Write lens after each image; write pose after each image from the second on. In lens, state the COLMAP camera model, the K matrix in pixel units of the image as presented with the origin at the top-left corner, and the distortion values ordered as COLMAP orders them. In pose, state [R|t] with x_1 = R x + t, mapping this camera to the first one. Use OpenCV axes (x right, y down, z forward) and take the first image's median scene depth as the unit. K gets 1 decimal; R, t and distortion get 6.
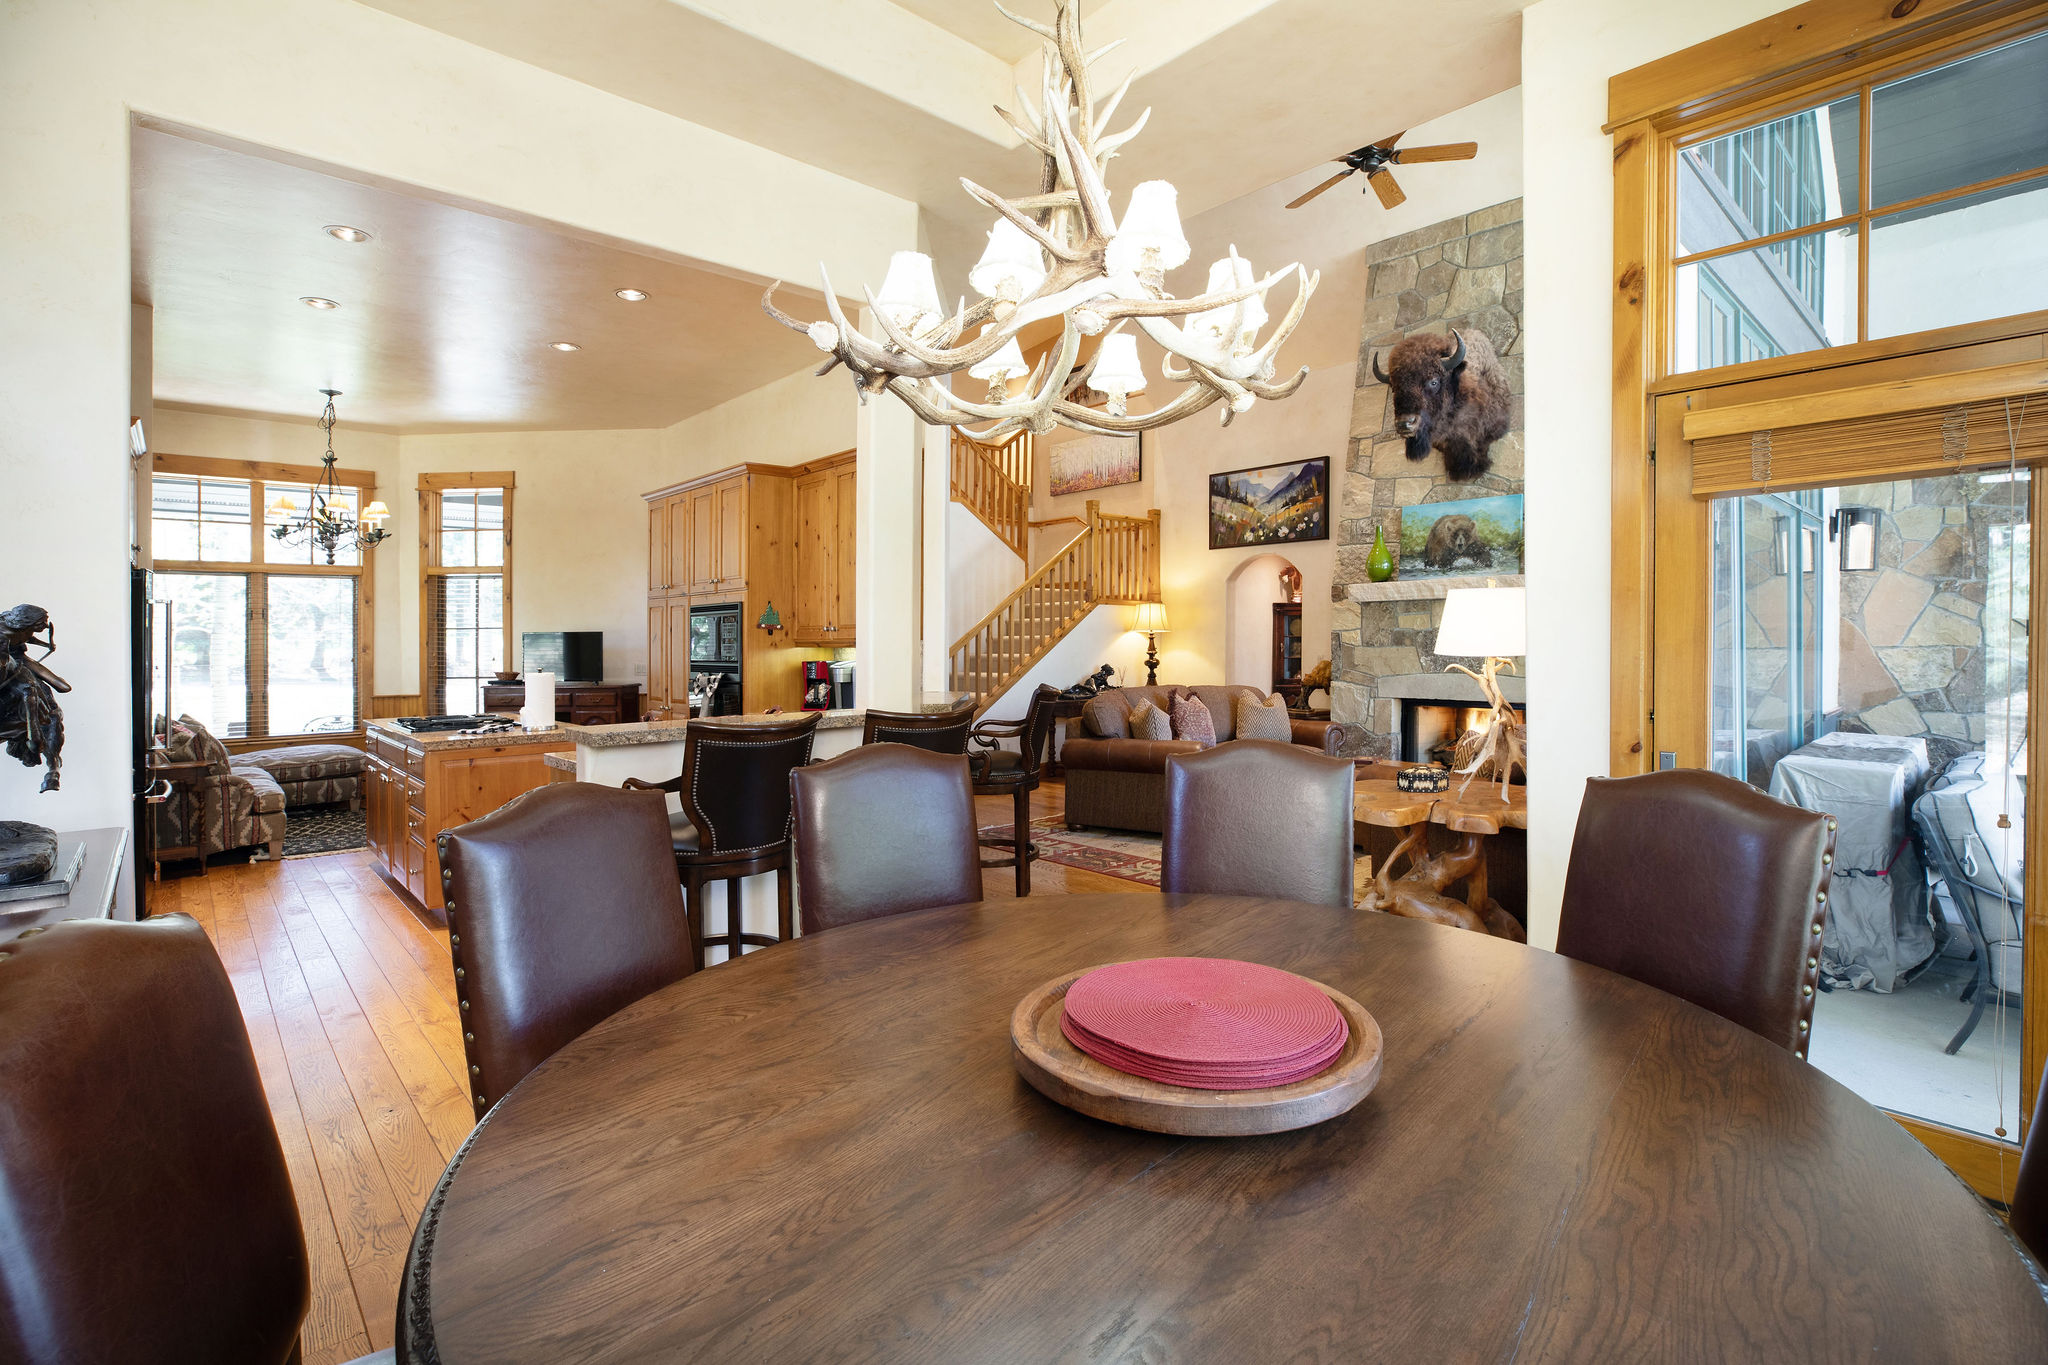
lens RADIAL K [[925.3, 0, 1042.0], [0, 925.3, 696.8], [0, 0, 1]] dist [-0.001531, -0.000159]
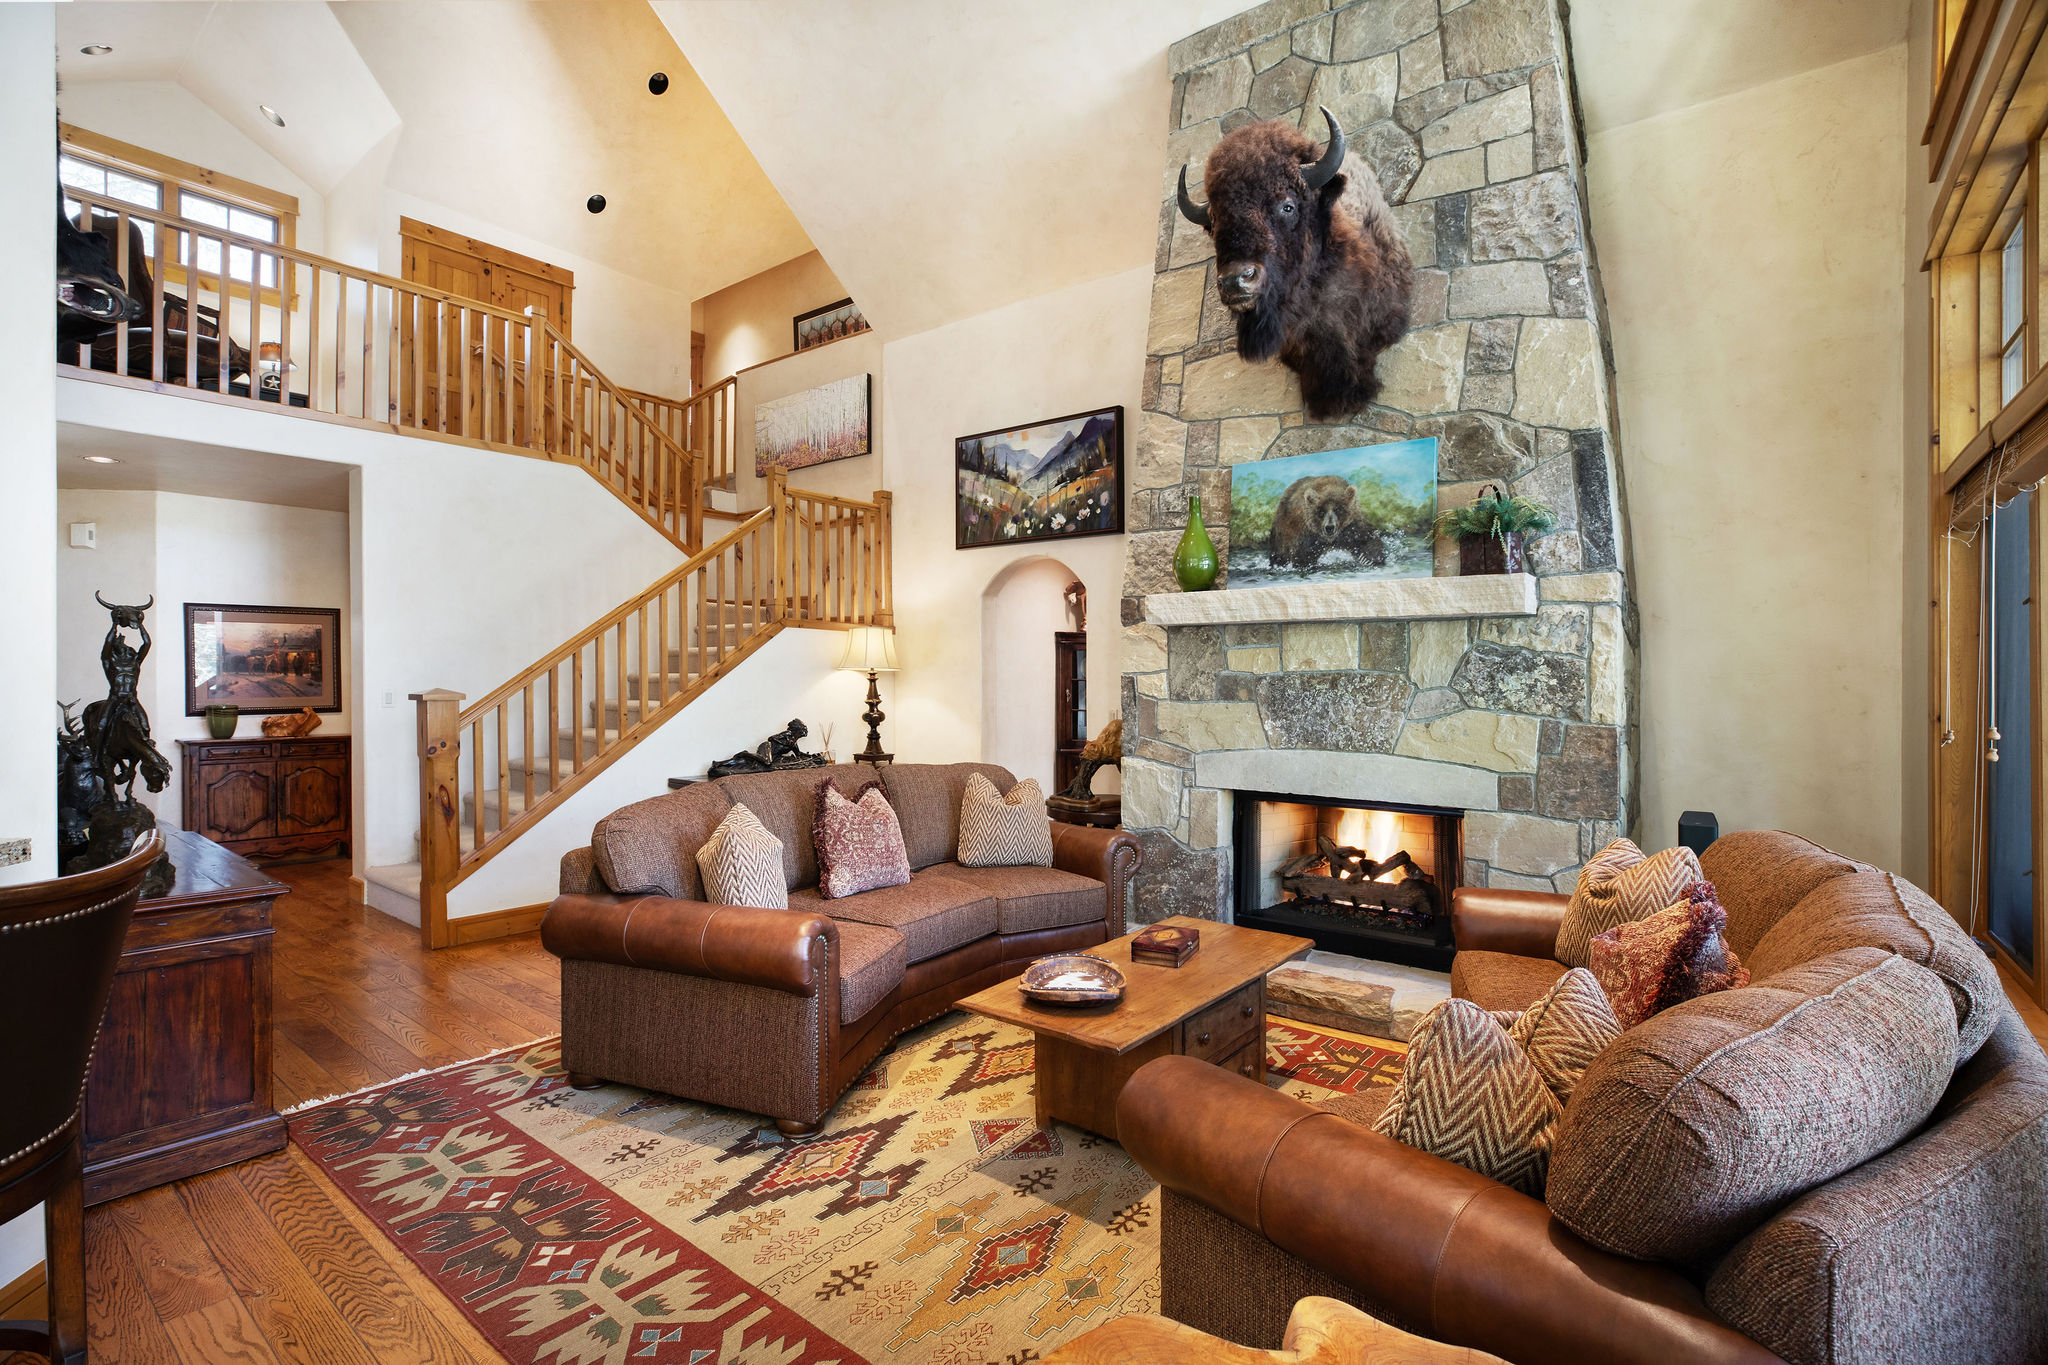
lens RADIAL K [[918.9, 0, 1017.6], [0, 918.9, 679.7], [0, 0, 1]] dist [-0.000988, 0.000126]
pose [[0.989608, 0.010323, 0.143421, 0.150634], [-0.002331, 0.998440, -0.055784, -0.031904], [-0.143773, 0.054870, 0.988088, 0.393062]]
